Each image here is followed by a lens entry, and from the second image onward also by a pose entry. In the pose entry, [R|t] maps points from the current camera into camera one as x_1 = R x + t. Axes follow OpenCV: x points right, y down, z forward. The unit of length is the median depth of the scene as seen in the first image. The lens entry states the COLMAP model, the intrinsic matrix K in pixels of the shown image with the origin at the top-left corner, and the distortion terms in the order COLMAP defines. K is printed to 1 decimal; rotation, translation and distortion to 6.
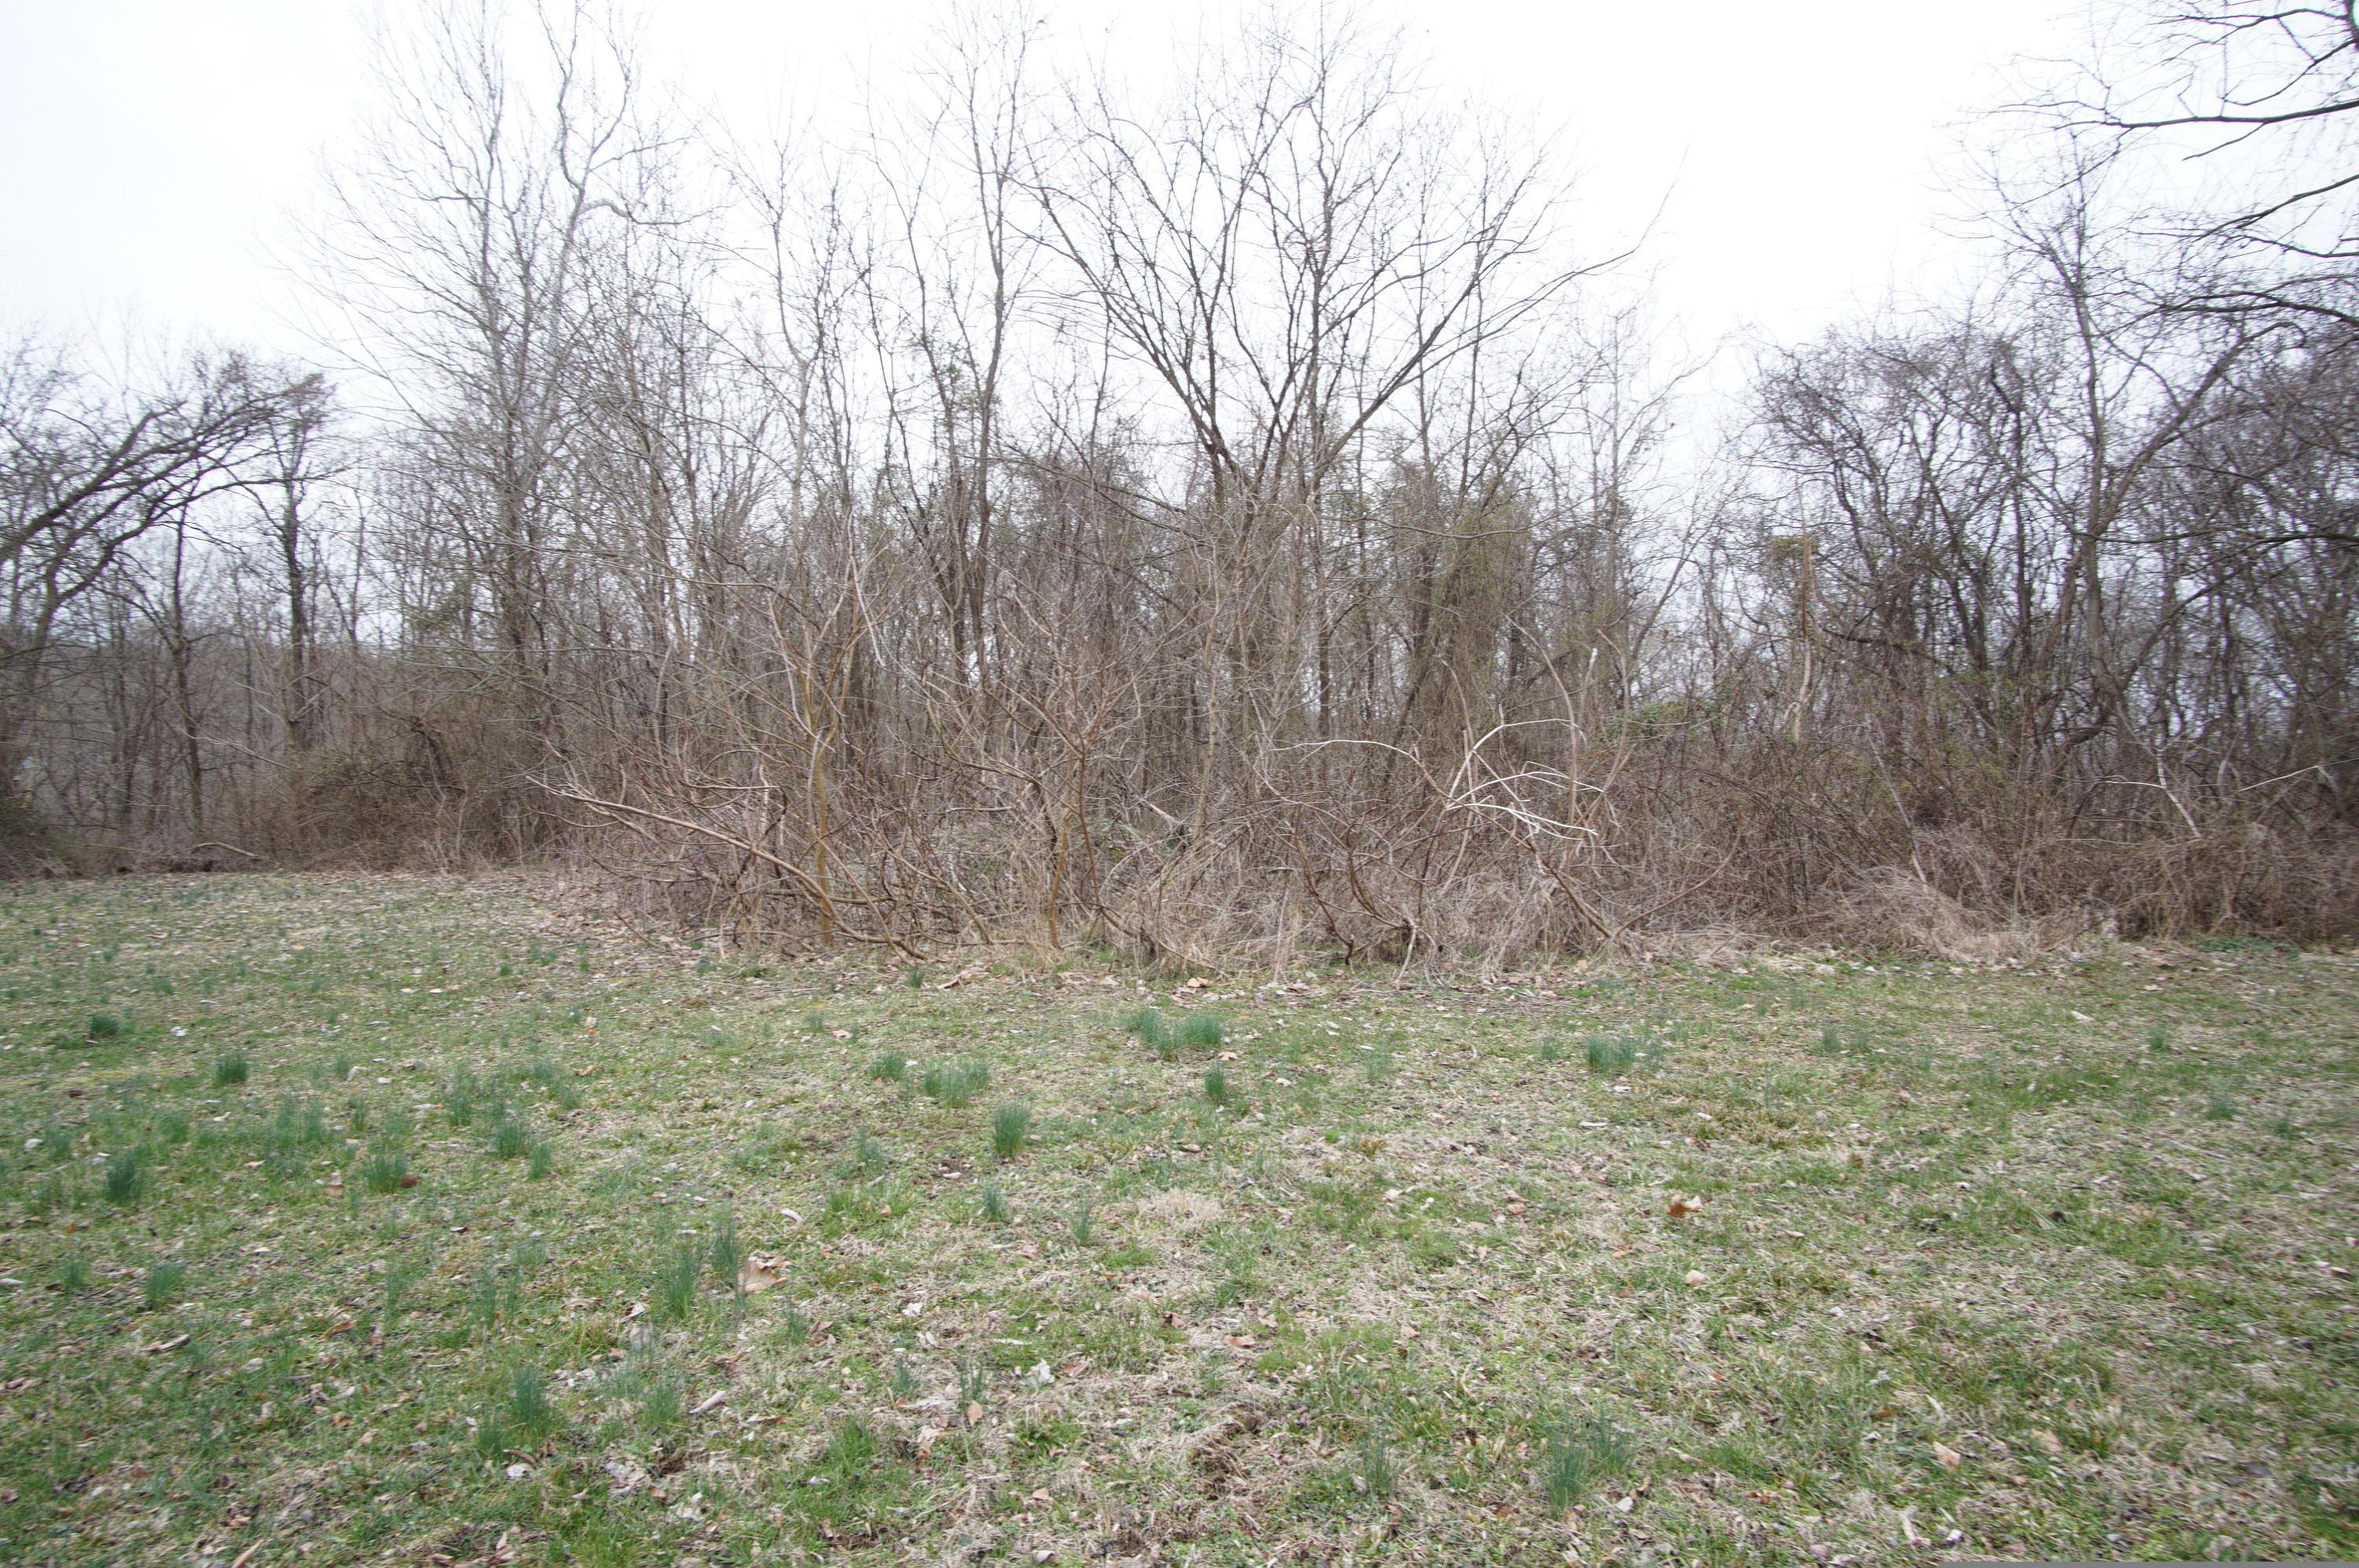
lens RADIAL K [[1254.4, 0, 1156.8], [0, 1254.4, 777.4], [0, 0, 1]] dist [-0.036194, 0.009547]
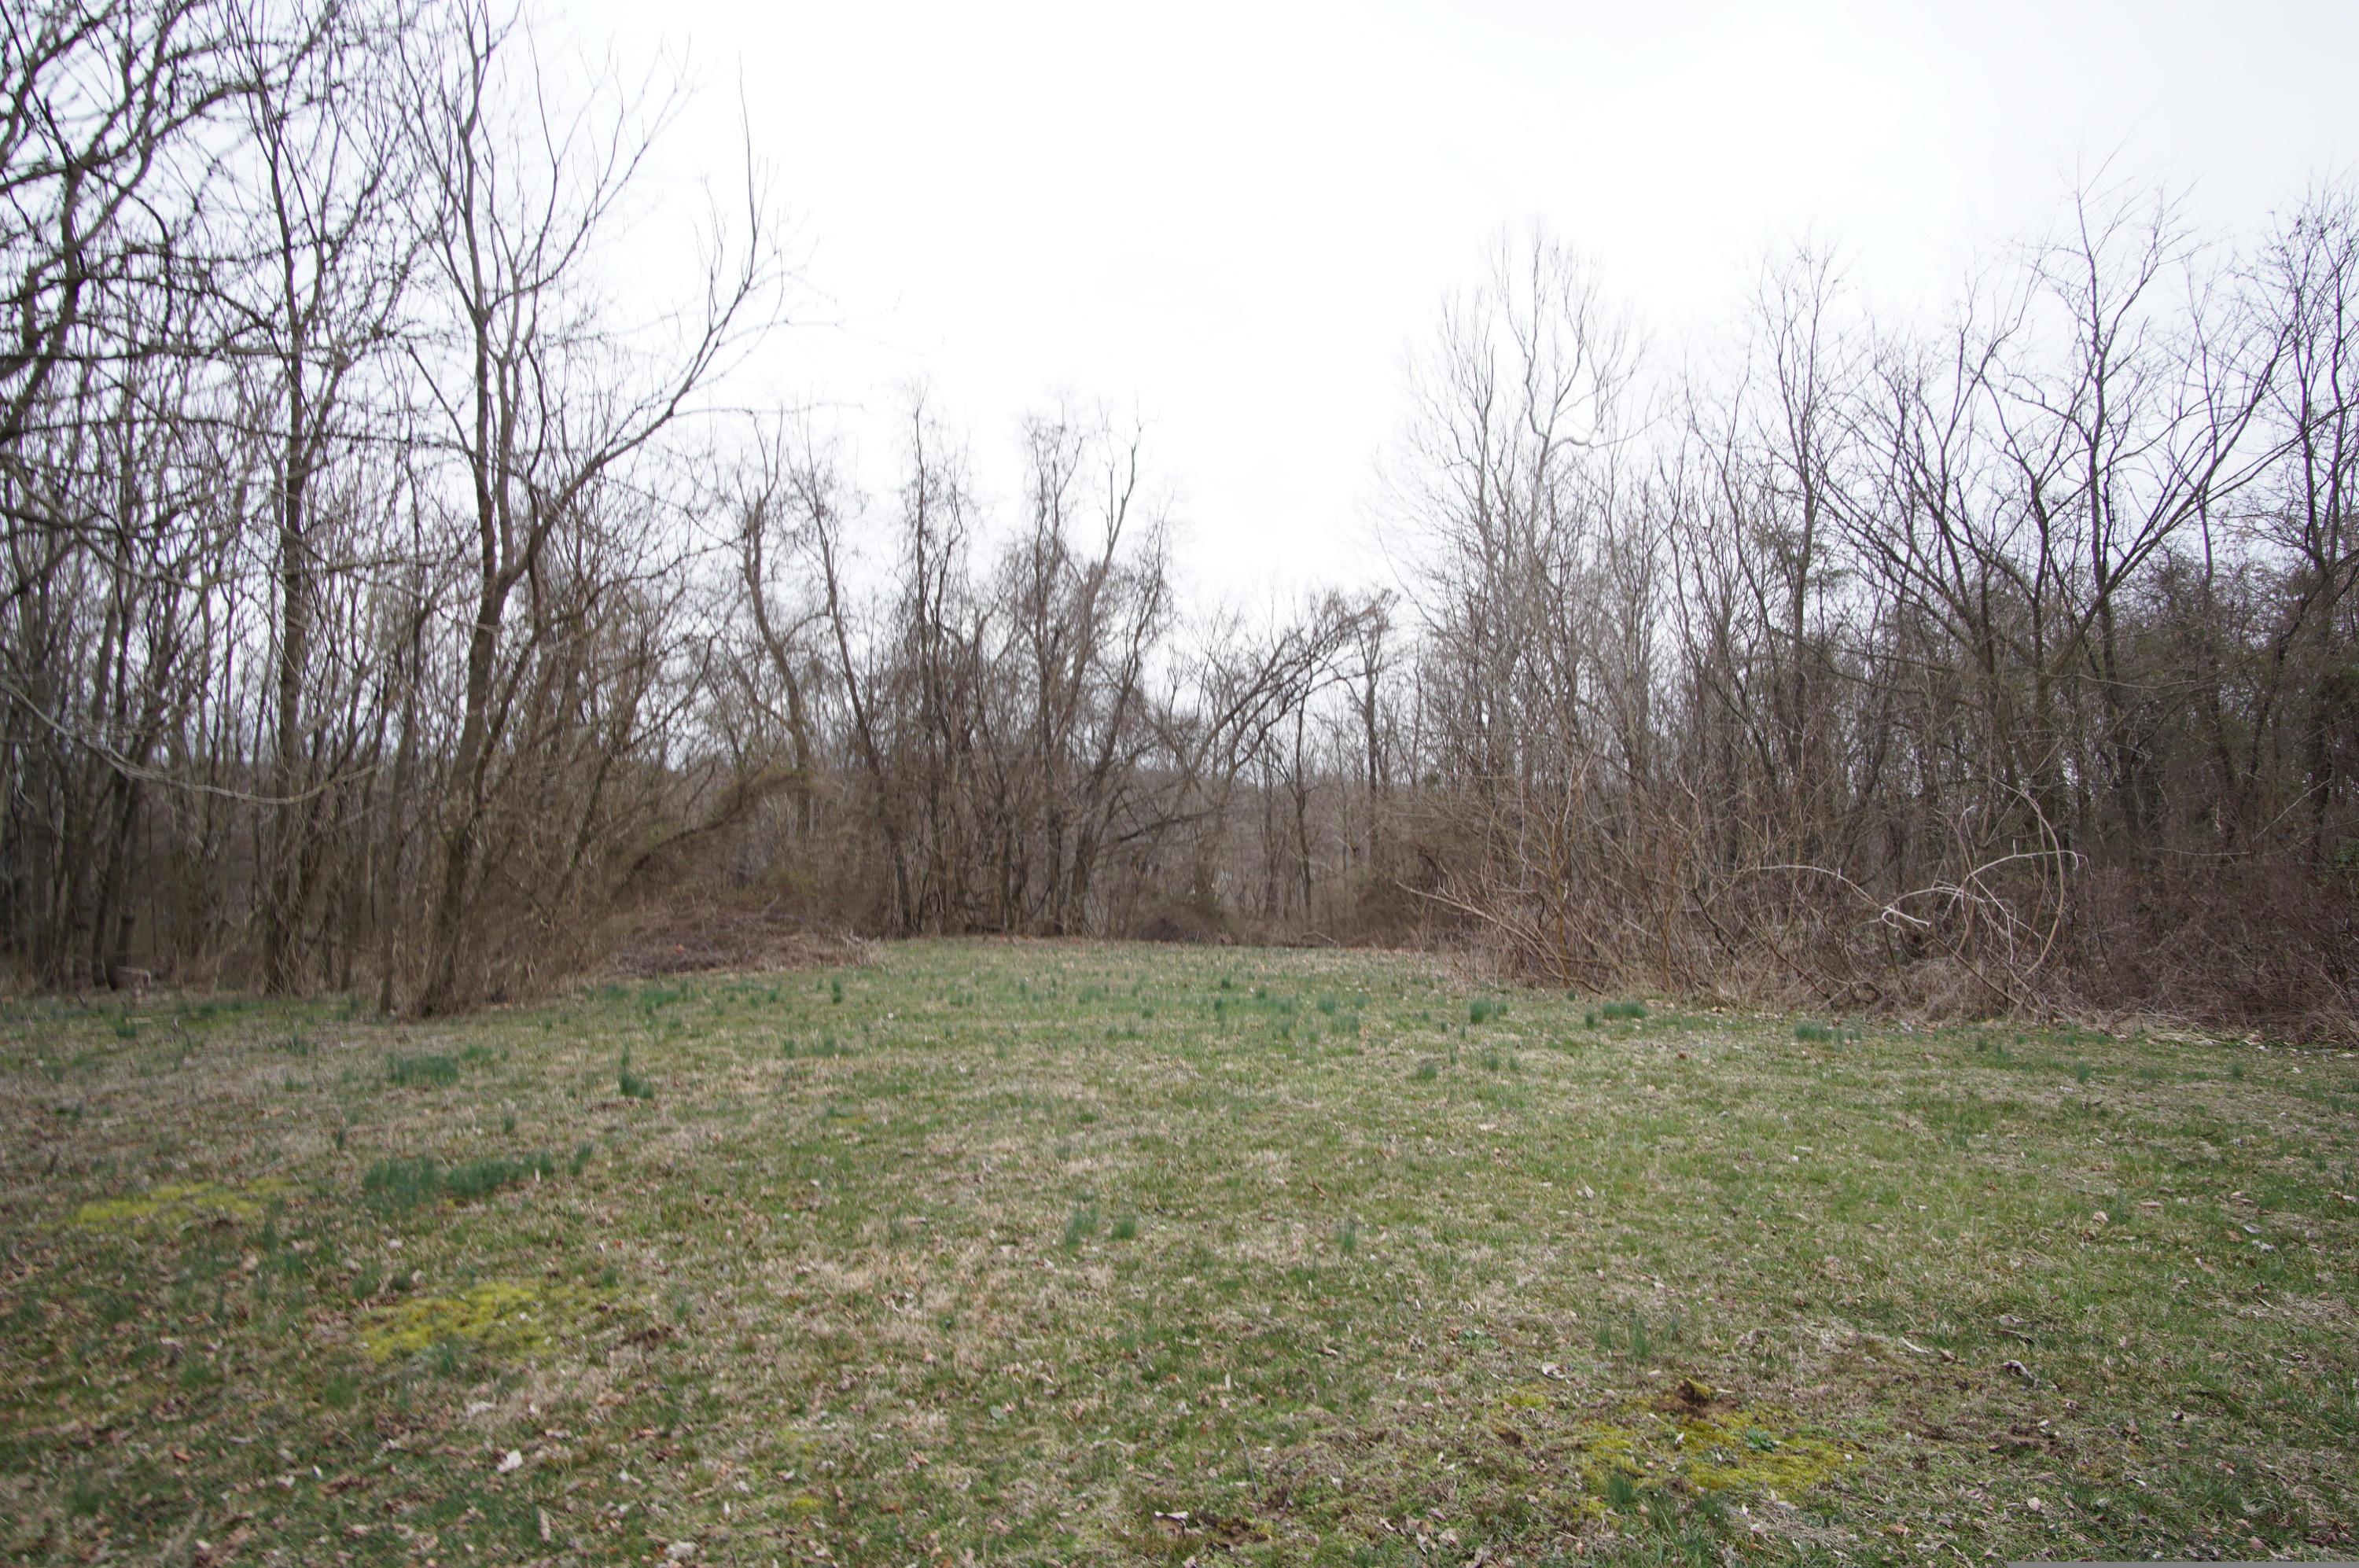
lens RADIAL K [[1254.4, 0, 1156.8], [0, 1254.4, 777.4], [0, 0, 1]] dist [-0.036194, 0.009547]
pose [[0.697989, -0.041743, -0.714890, 0.765419], [-0.028366, 0.995904, -0.085847, 0.018054], [0.715546, 0.080199, 0.693947, -0.772499]]
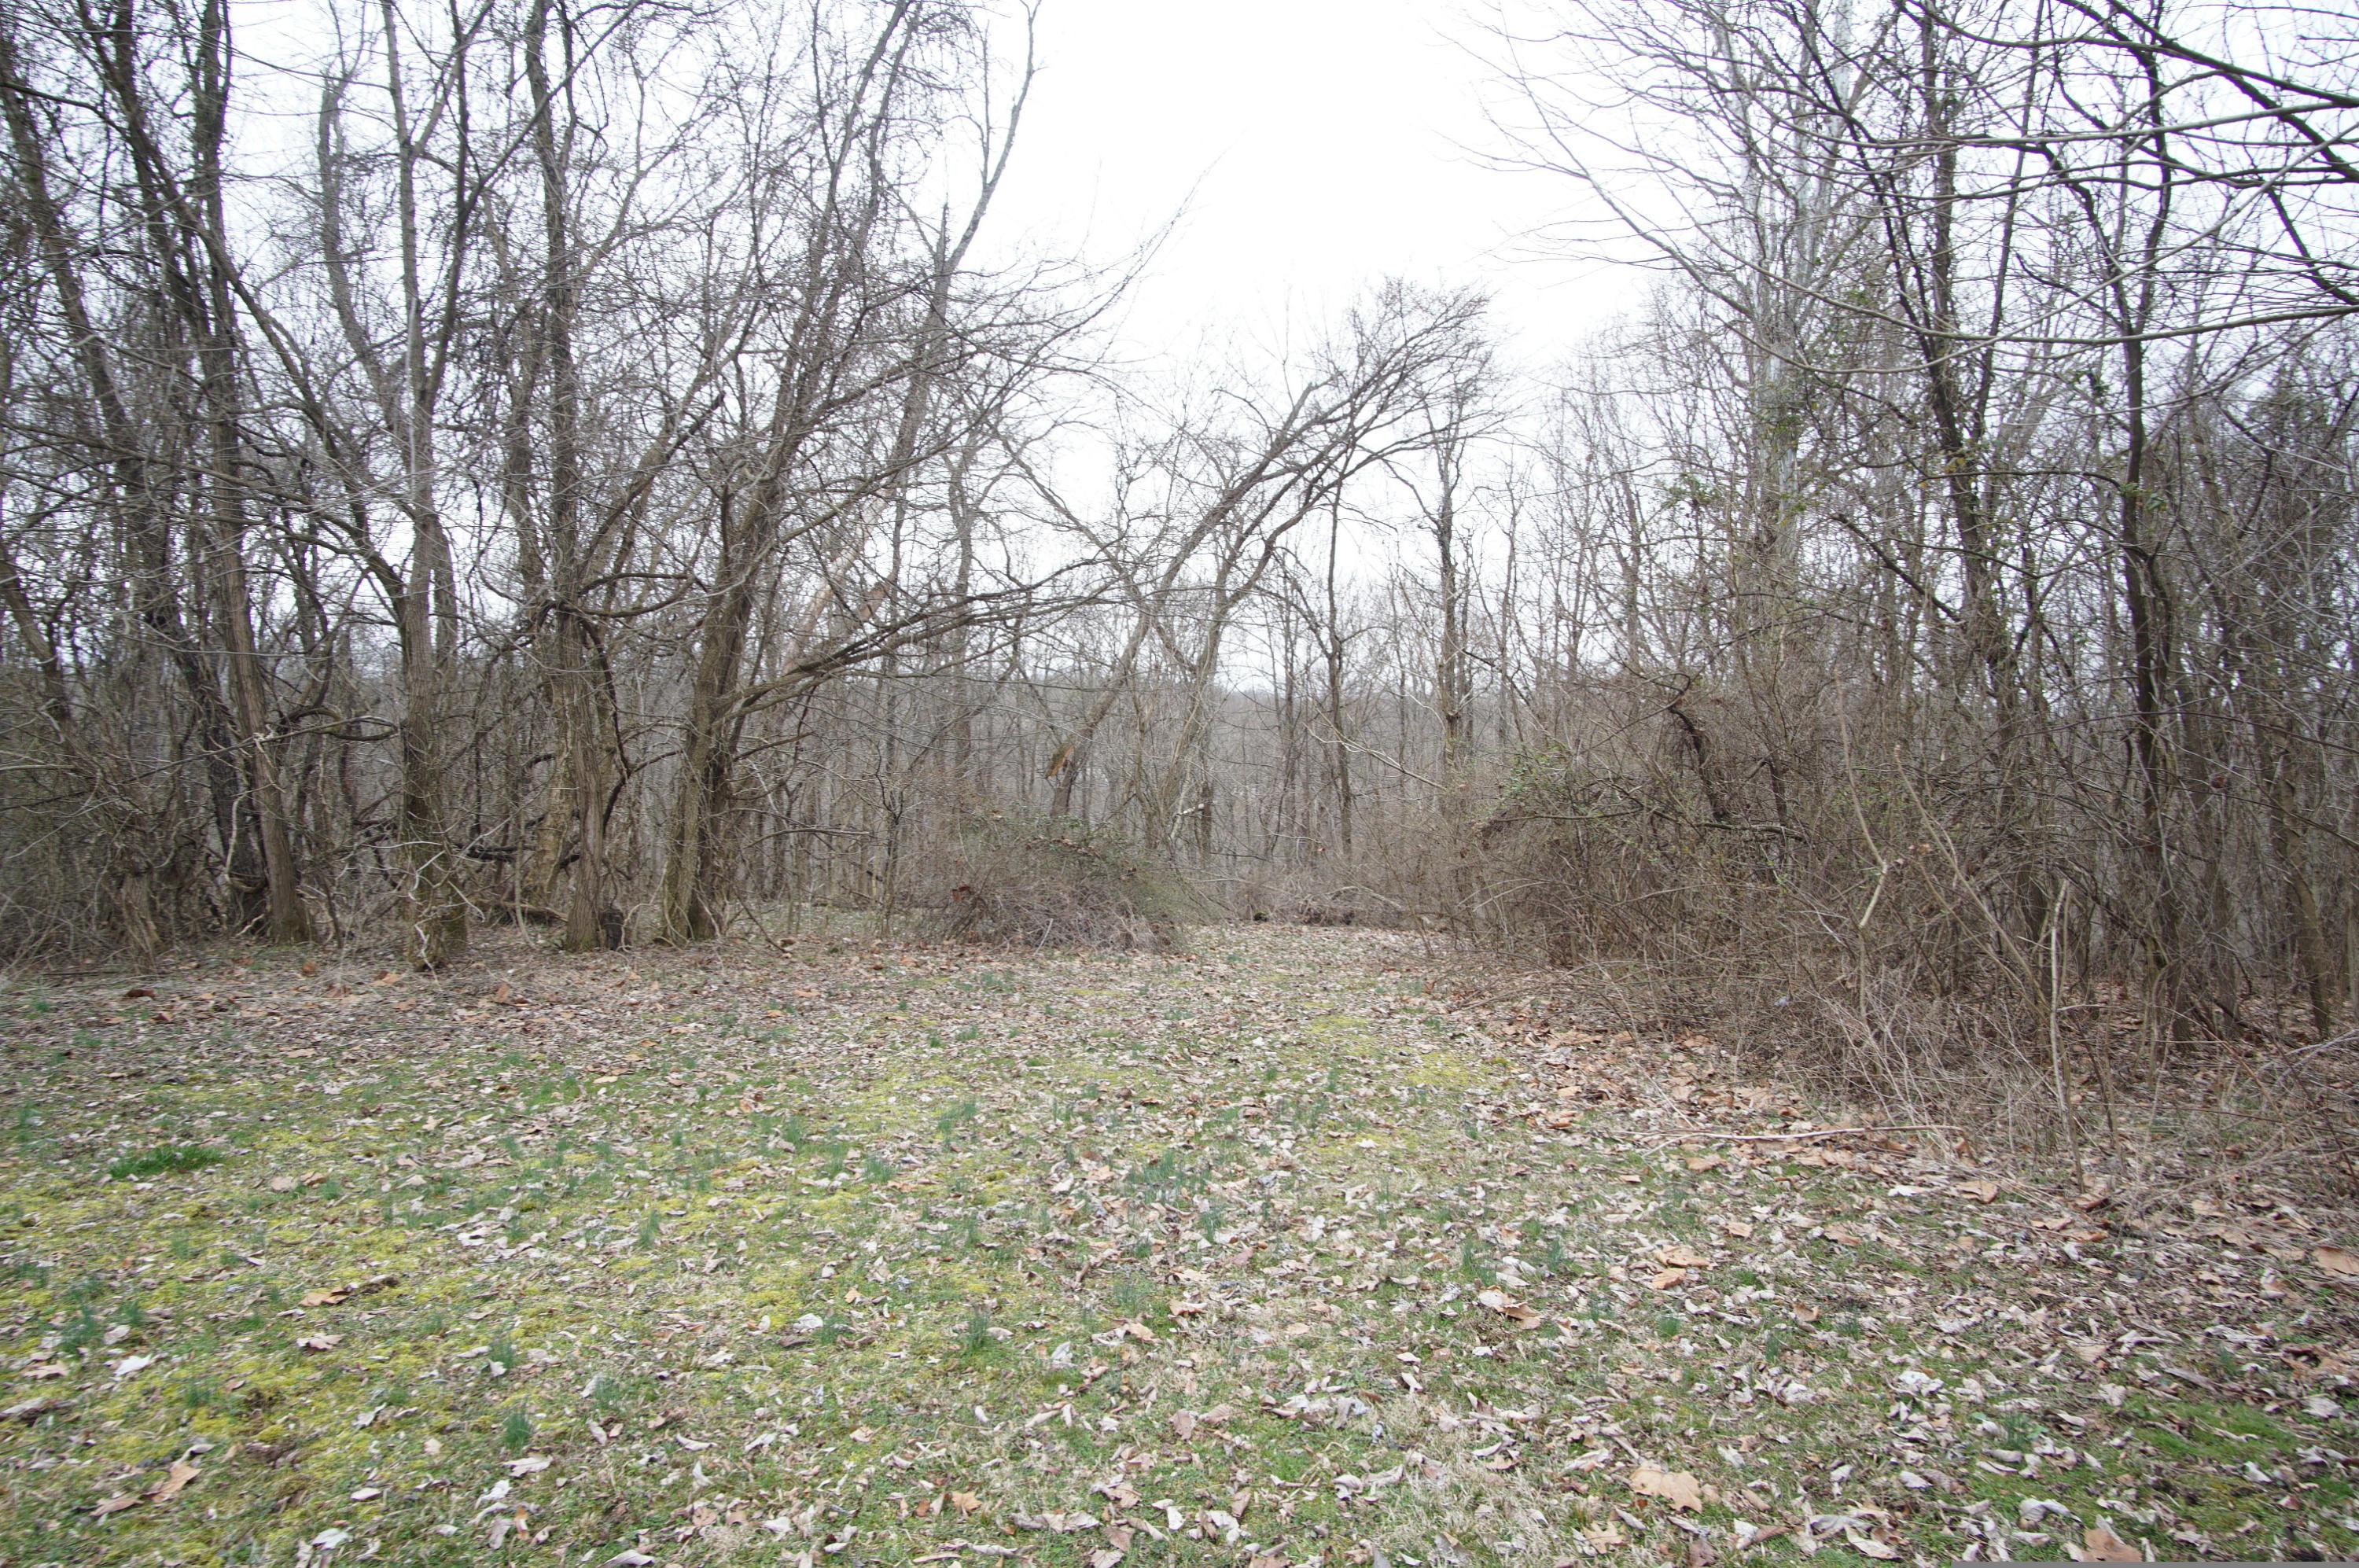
lens RADIAL K [[1254.4, 0, 1156.8], [0, 1254.4, 777.4], [0, 0, 1]] dist [-0.036194, 0.009547]
pose [[0.674745, 0.005390, -0.738031, -1.276147], [-0.030004, 0.999347, -0.020132, 0.012104], [0.737441, 0.035728, 0.674466, 1.779701]]
